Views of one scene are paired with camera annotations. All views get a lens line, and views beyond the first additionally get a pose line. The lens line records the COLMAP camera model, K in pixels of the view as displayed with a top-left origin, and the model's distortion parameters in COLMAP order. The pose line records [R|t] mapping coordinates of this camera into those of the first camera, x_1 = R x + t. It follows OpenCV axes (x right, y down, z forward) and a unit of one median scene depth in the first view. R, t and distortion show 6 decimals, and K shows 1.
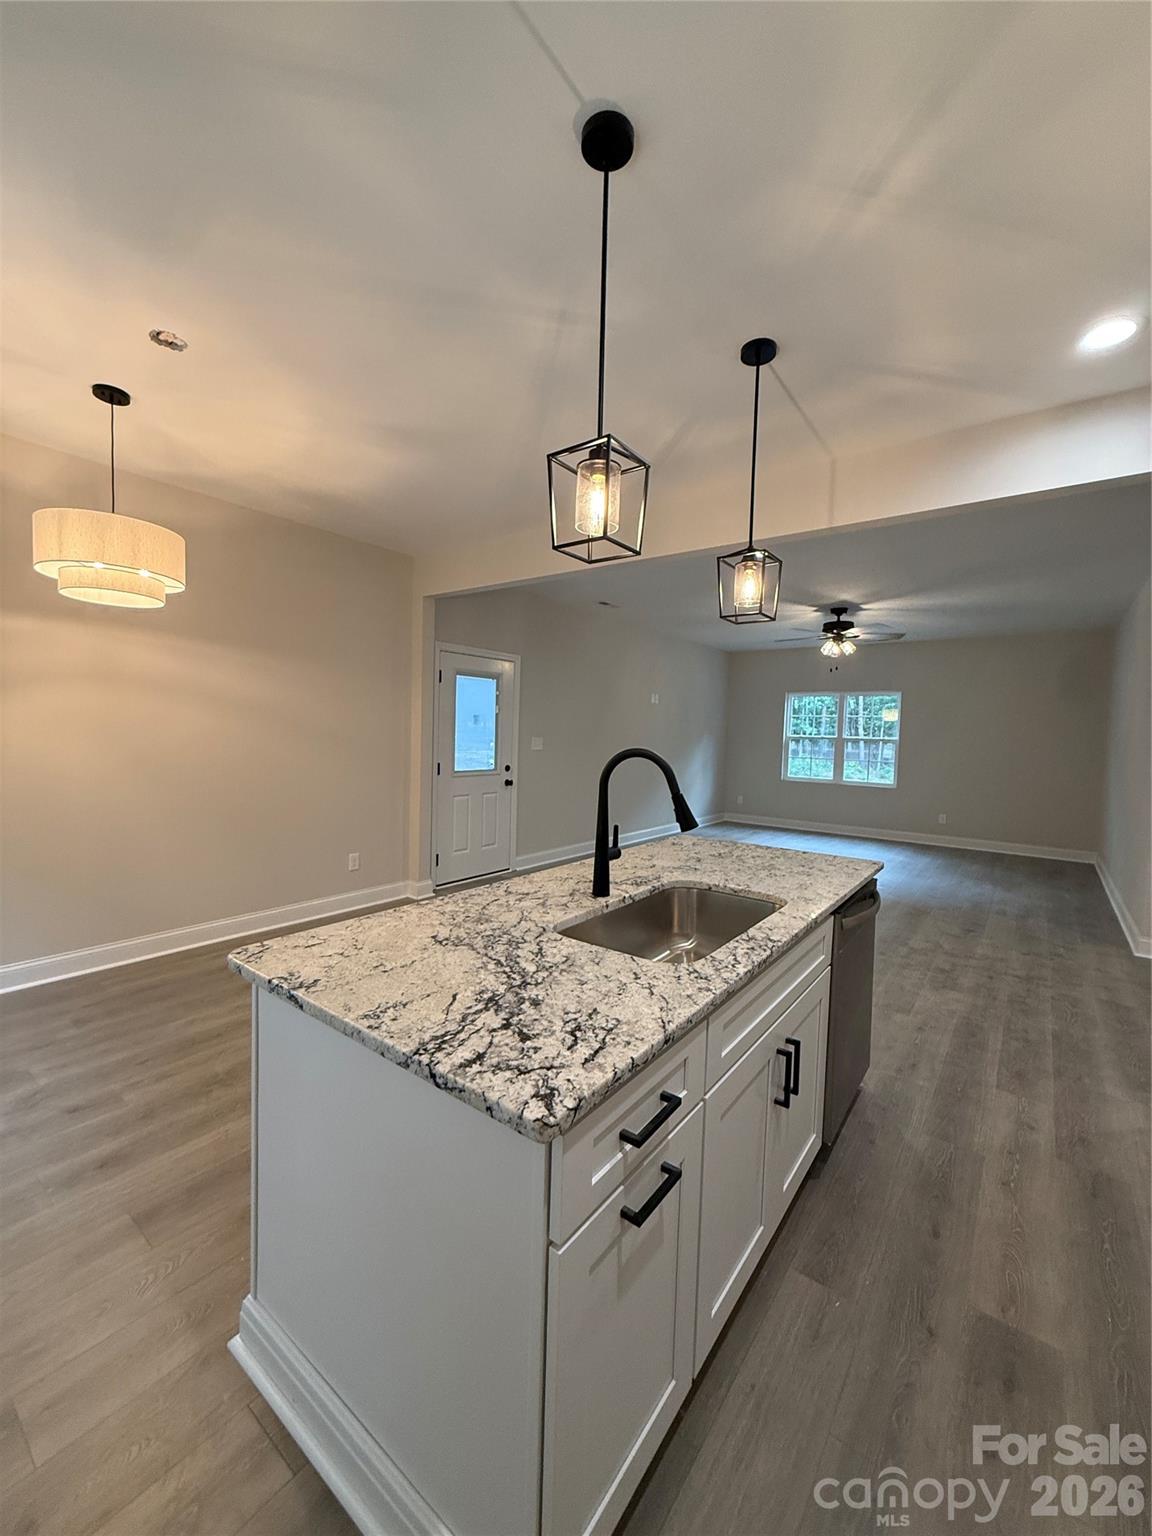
lens RADIAL K [[616.0, 0, 580.4], [0, 616.0, 764.9], [0, 0, 1]] dist [0.011476, 0.000102]
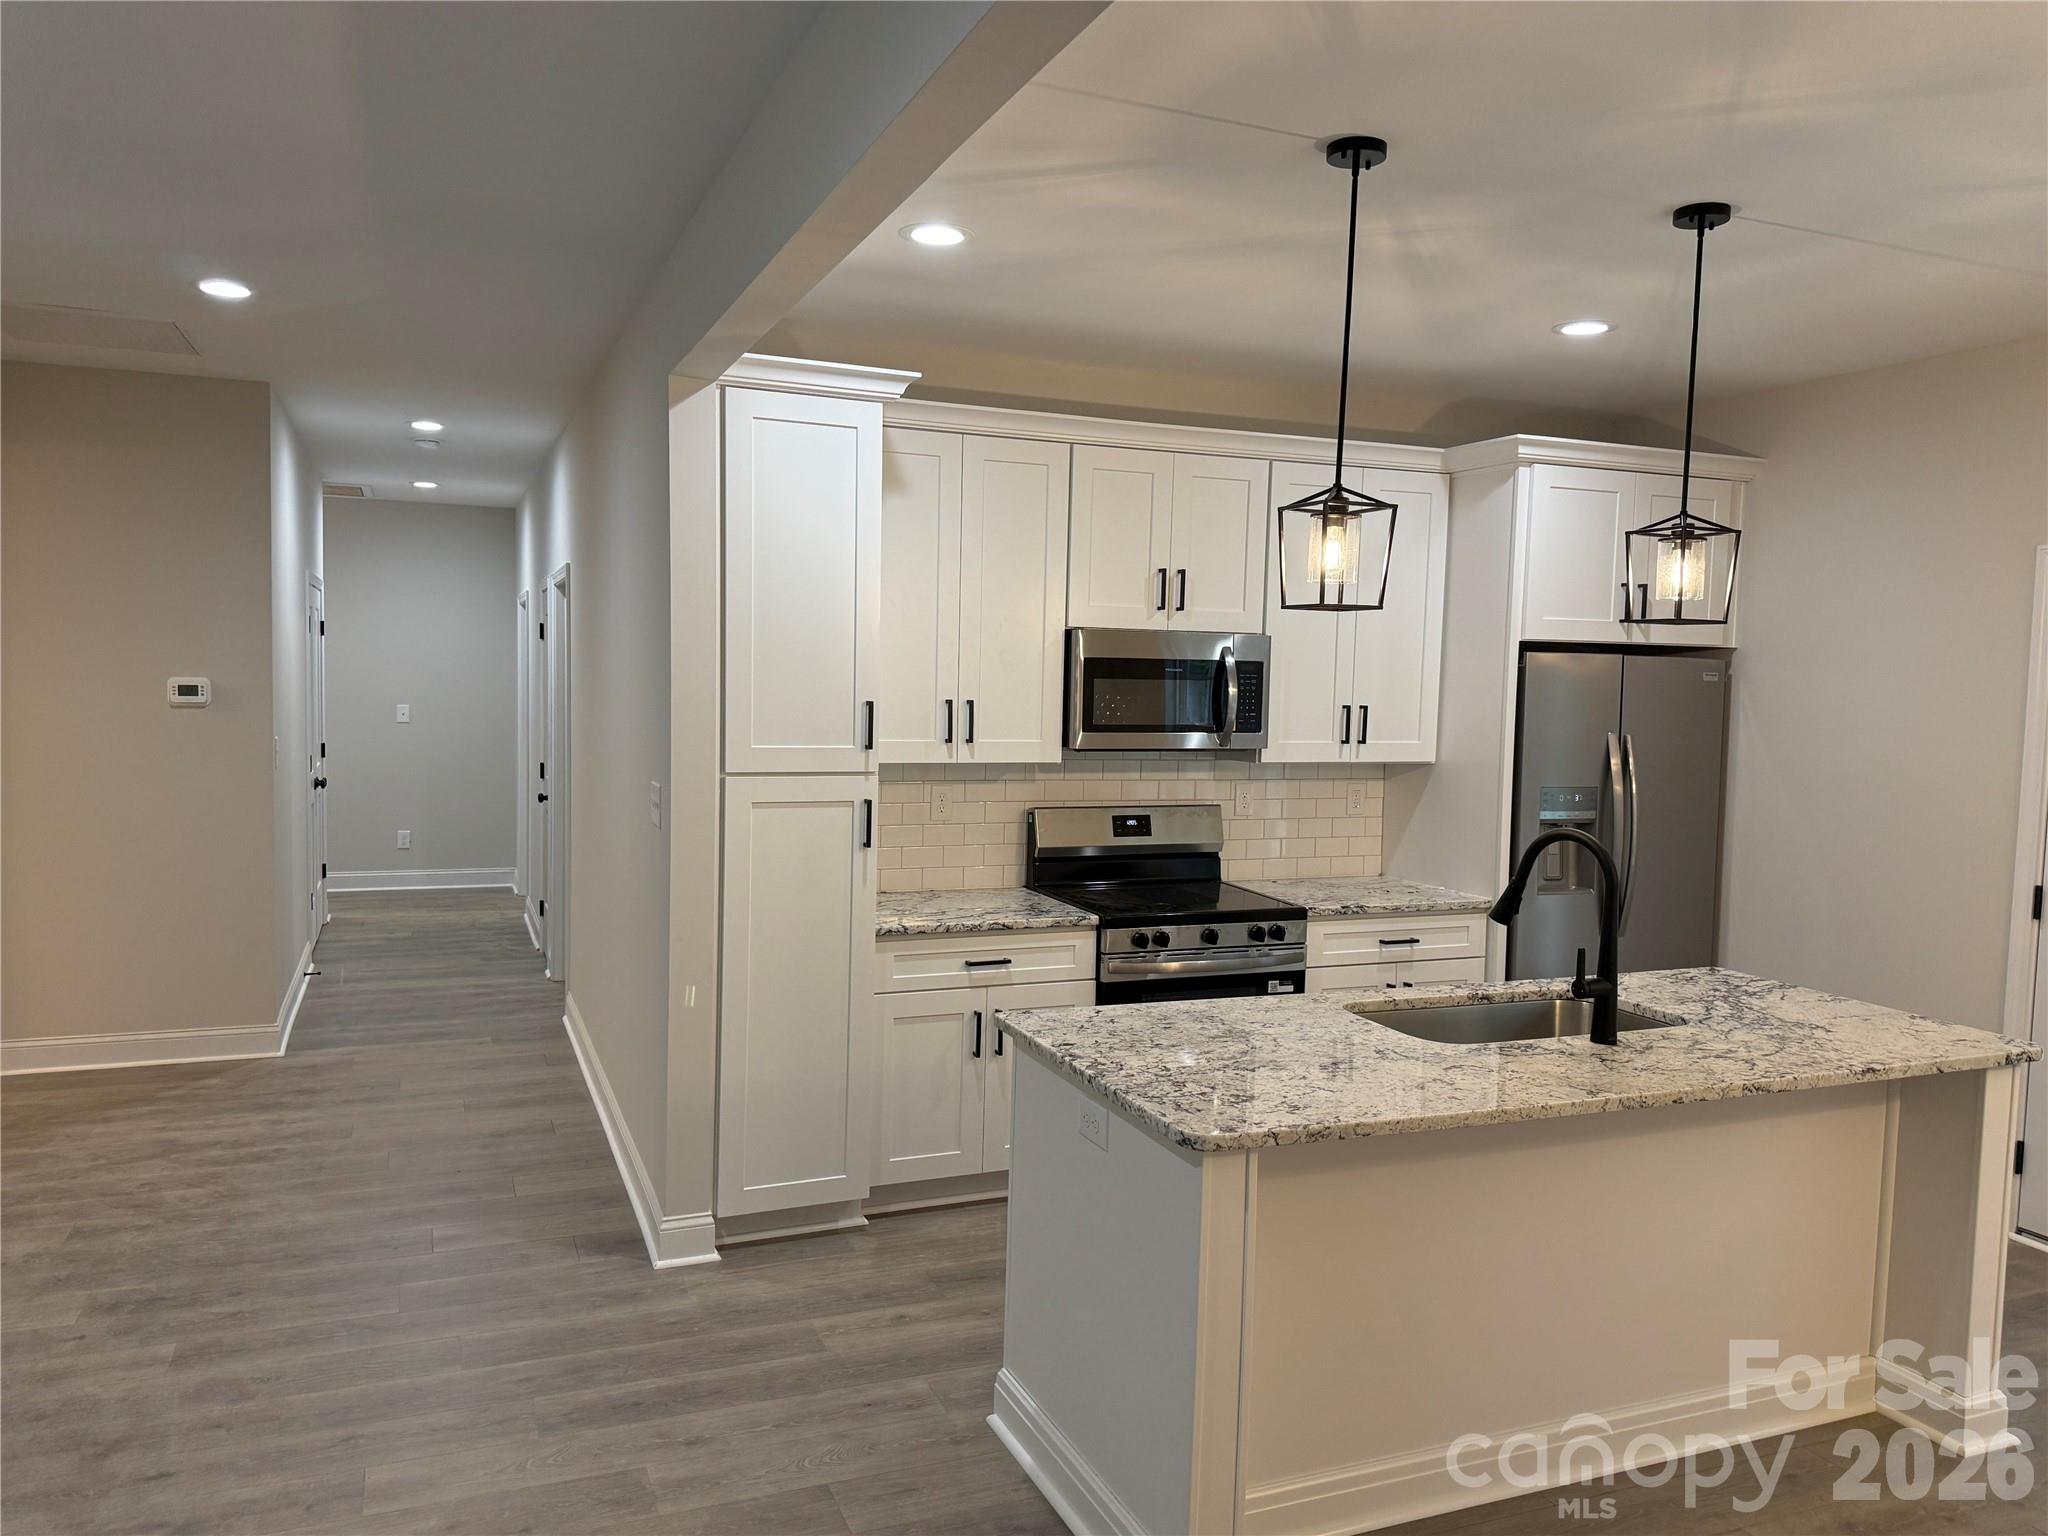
lens RADIAL K [[1459.3, 0, 1031.8], [0, 1459.3, 762.1], [0, 0, 1]] dist [0.064214, -0.053941]
pose [[-0.858637, -0.085986, 0.505320, -0.333263], [-0.027601, 0.992155, 0.121927, -0.427799], [-0.511840, 0.090744, -0.854275, 3.966403]]
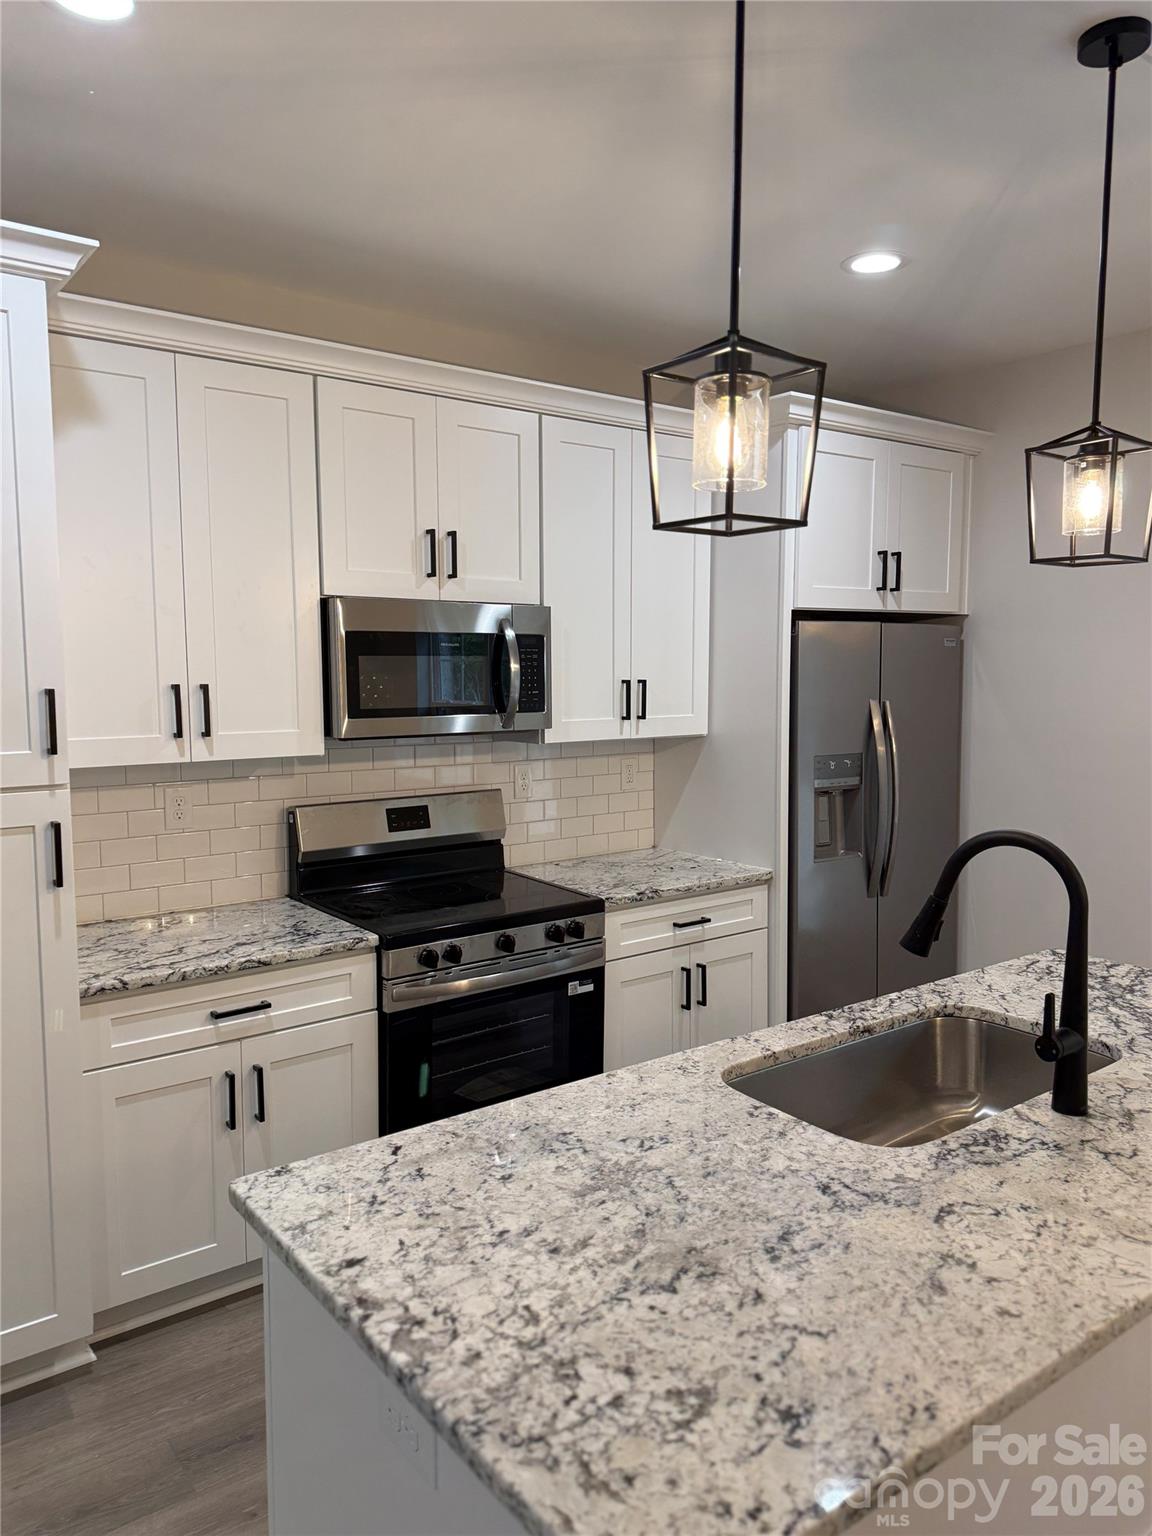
lens RADIAL K [[1094.5, 0, 580.6], [0, 1094.5, 780.4], [0, 0, 1]] dist [0.064214, -0.053941]
pose [[-0.958958, -0.063550, 0.276334, 0.277682], [-0.018439, 0.986475, 0.162874, -0.320687], [-0.282947, 0.151094, -0.947160, 2.870929]]
